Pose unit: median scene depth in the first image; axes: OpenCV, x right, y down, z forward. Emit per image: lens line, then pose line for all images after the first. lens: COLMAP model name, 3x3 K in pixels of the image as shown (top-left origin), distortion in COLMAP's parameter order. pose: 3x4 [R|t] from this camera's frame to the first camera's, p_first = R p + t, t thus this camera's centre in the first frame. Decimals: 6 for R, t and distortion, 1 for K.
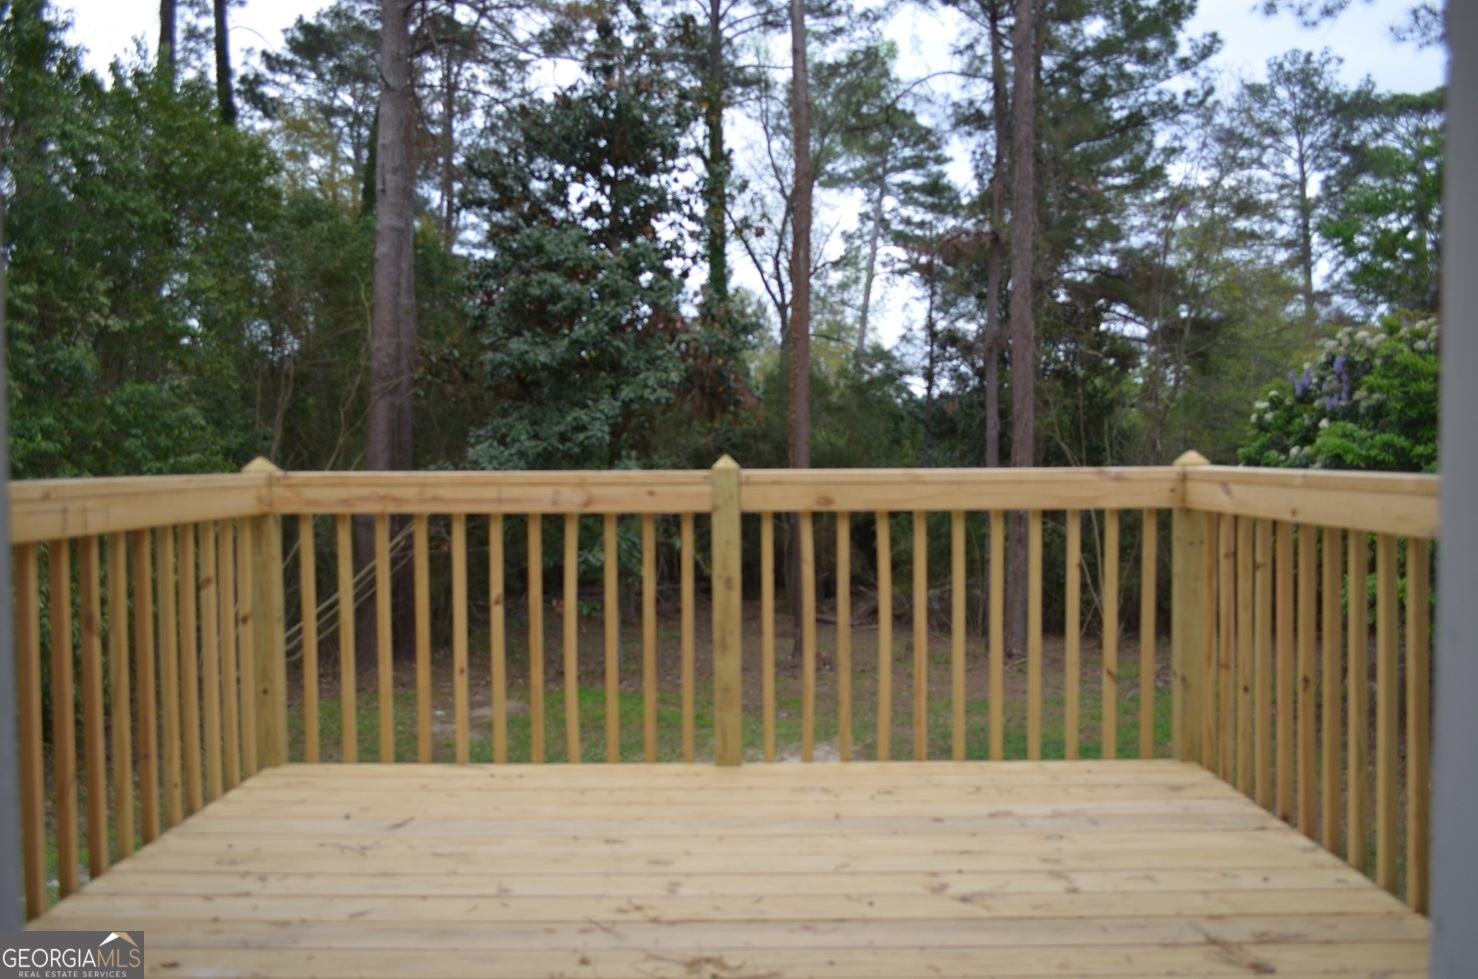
lens RADIAL K [[1150.8, 0, 741.8], [0, 1150.8, 496.7], [0, 0, 1]] dist [-0.012426, 0.000374]
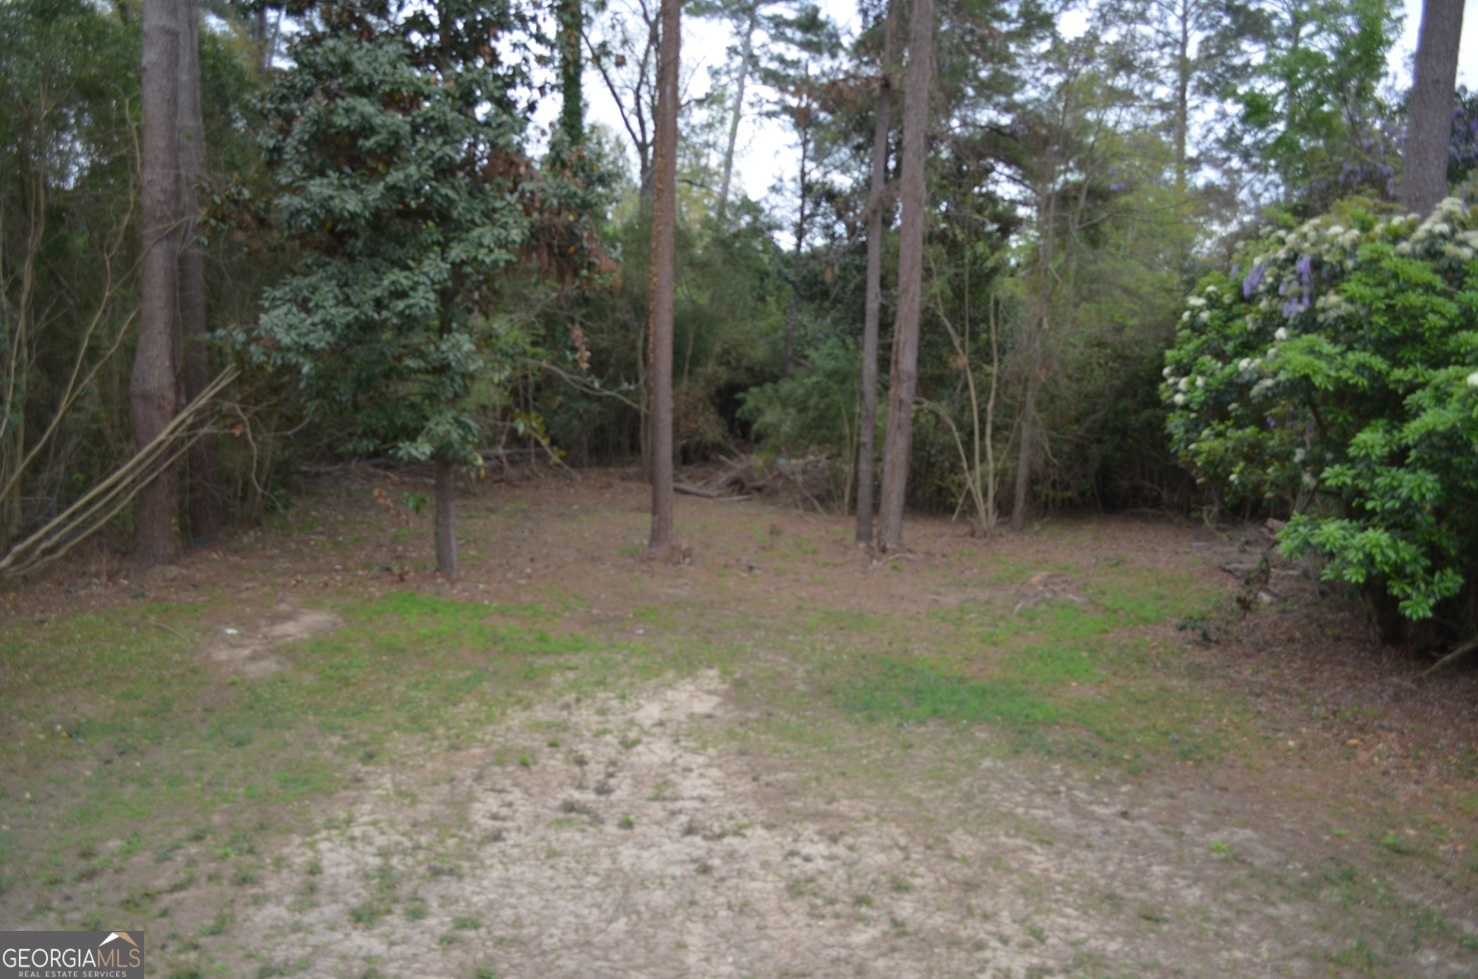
lens RADIAL K [[1150.8, 0, 741.8], [0, 1150.8, 496.7], [0, 0, 1]] dist [-0.012426, 0.000374]
pose [[0.991853, 0.012101, 0.126811, 0.000468], [-0.028888, 0.990910, 0.131388, -0.016918], [-0.124068, -0.133981, 0.983187, 0.074143]]
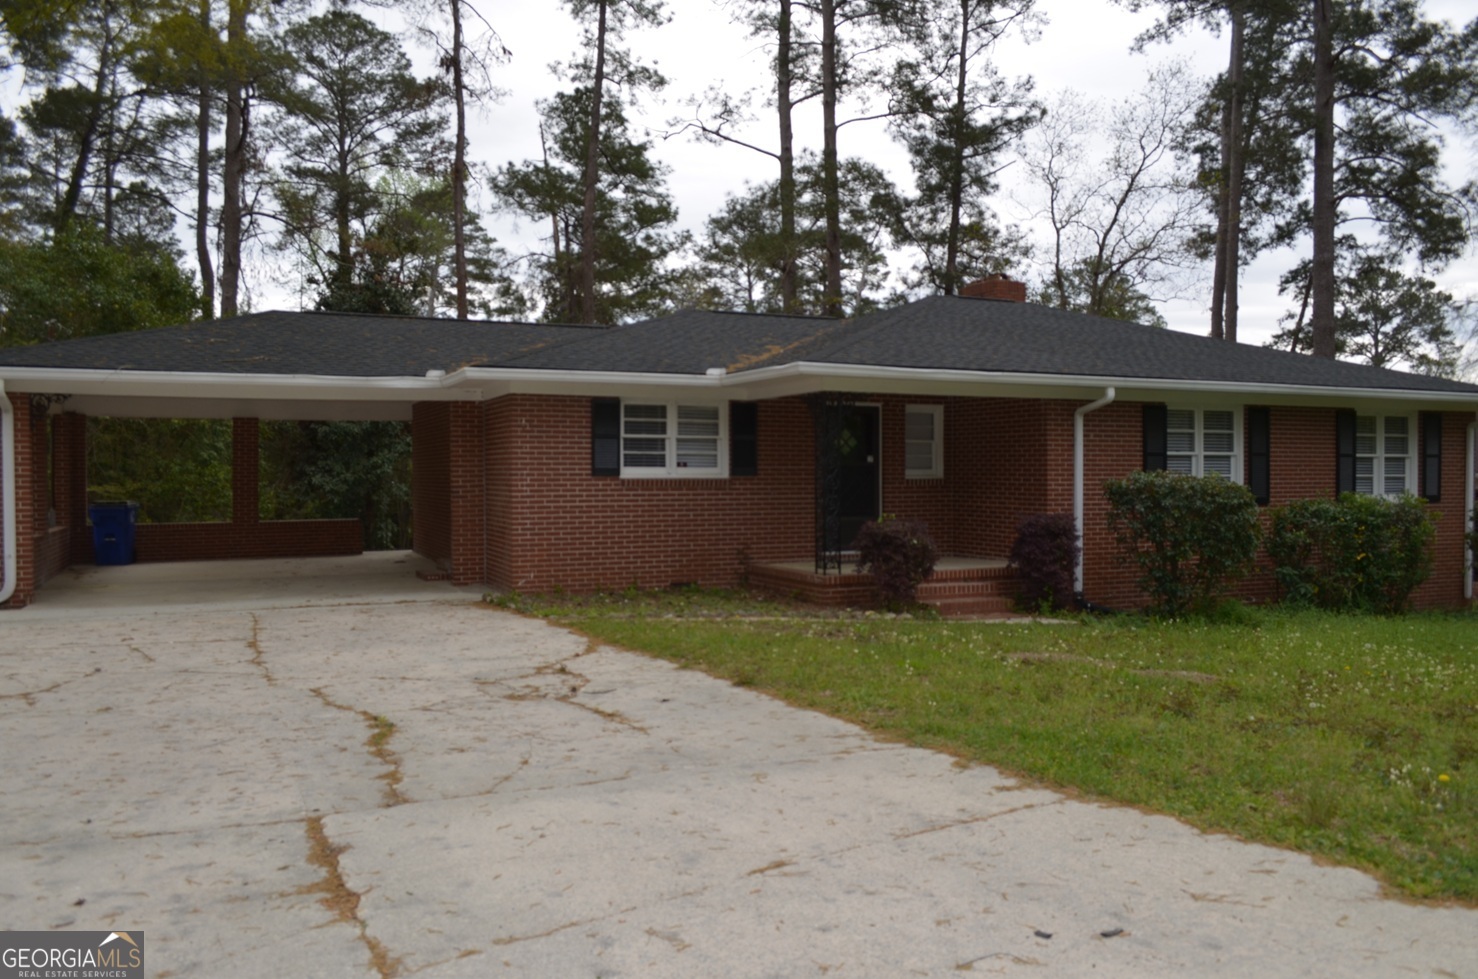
lens RADIAL K [[1150.8, 0, 741.8], [0, 1150.8, 496.7], [0, 0, 1]] dist [-0.012426, 0.000374]
pose [[0.910595, -0.003662, 0.413284, -0.205472], [0.011740, 0.999786, -0.017008, 0.016055], [-0.413133, 0.020339, 0.910444, -0.536256]]
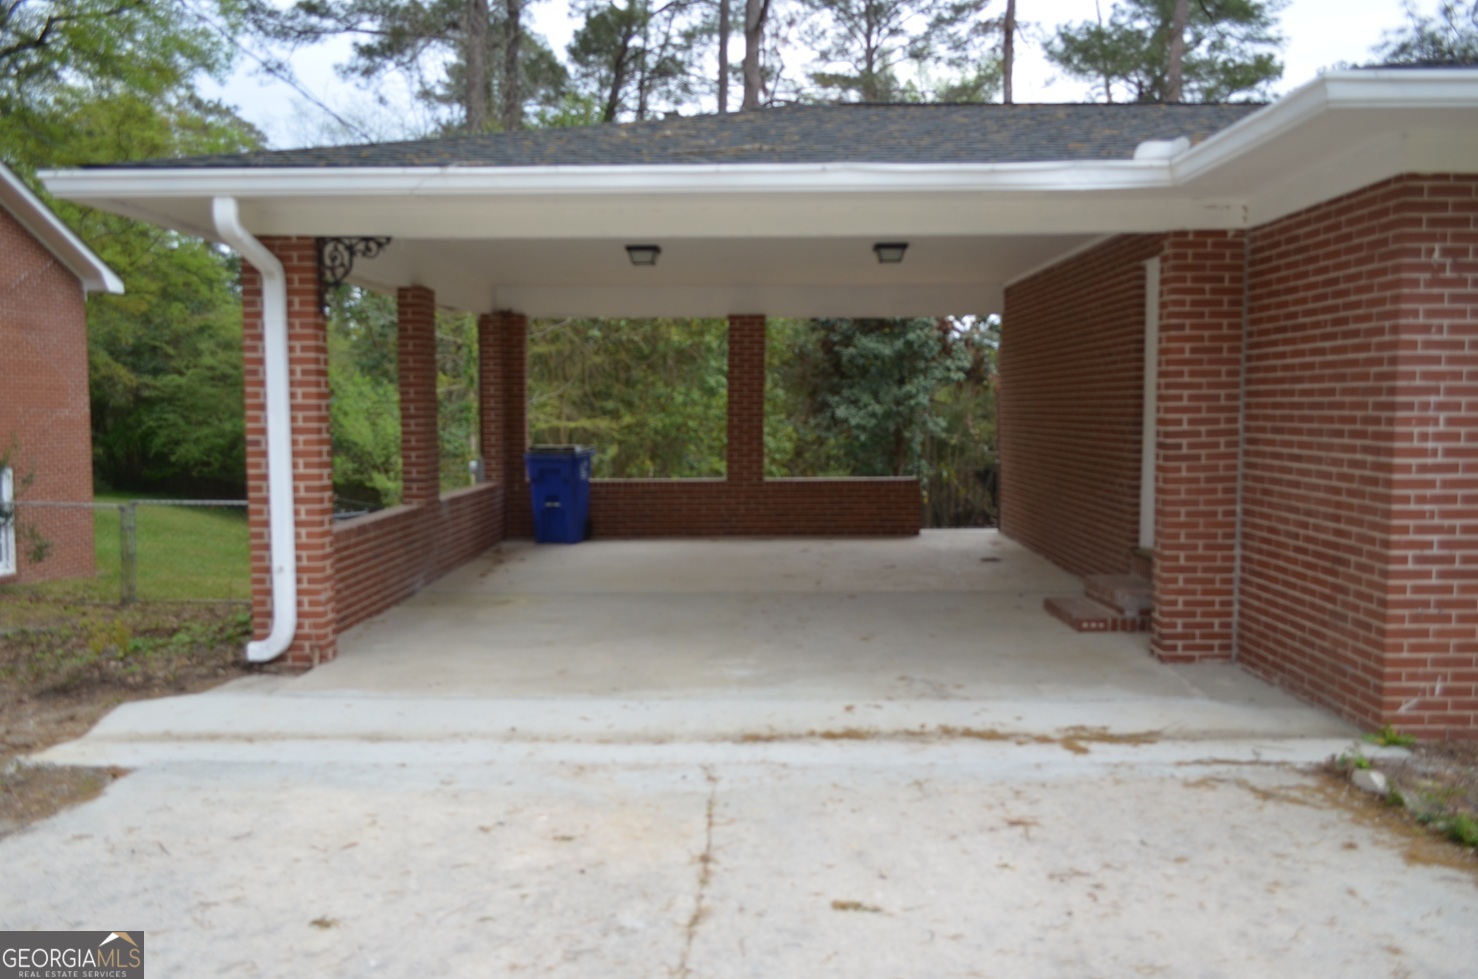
lens RADIAL K [[1150.8, 0, 741.8], [0, 1150.8, 496.7], [0, 0, 1]] dist [-0.012426, 0.000374]
pose [[0.999950, 0.006125, -0.007914, -0.194091], [-0.005800, 0.999163, 0.040485, 0.007719], [0.008155, -0.040437, 0.999149, -0.312264]]
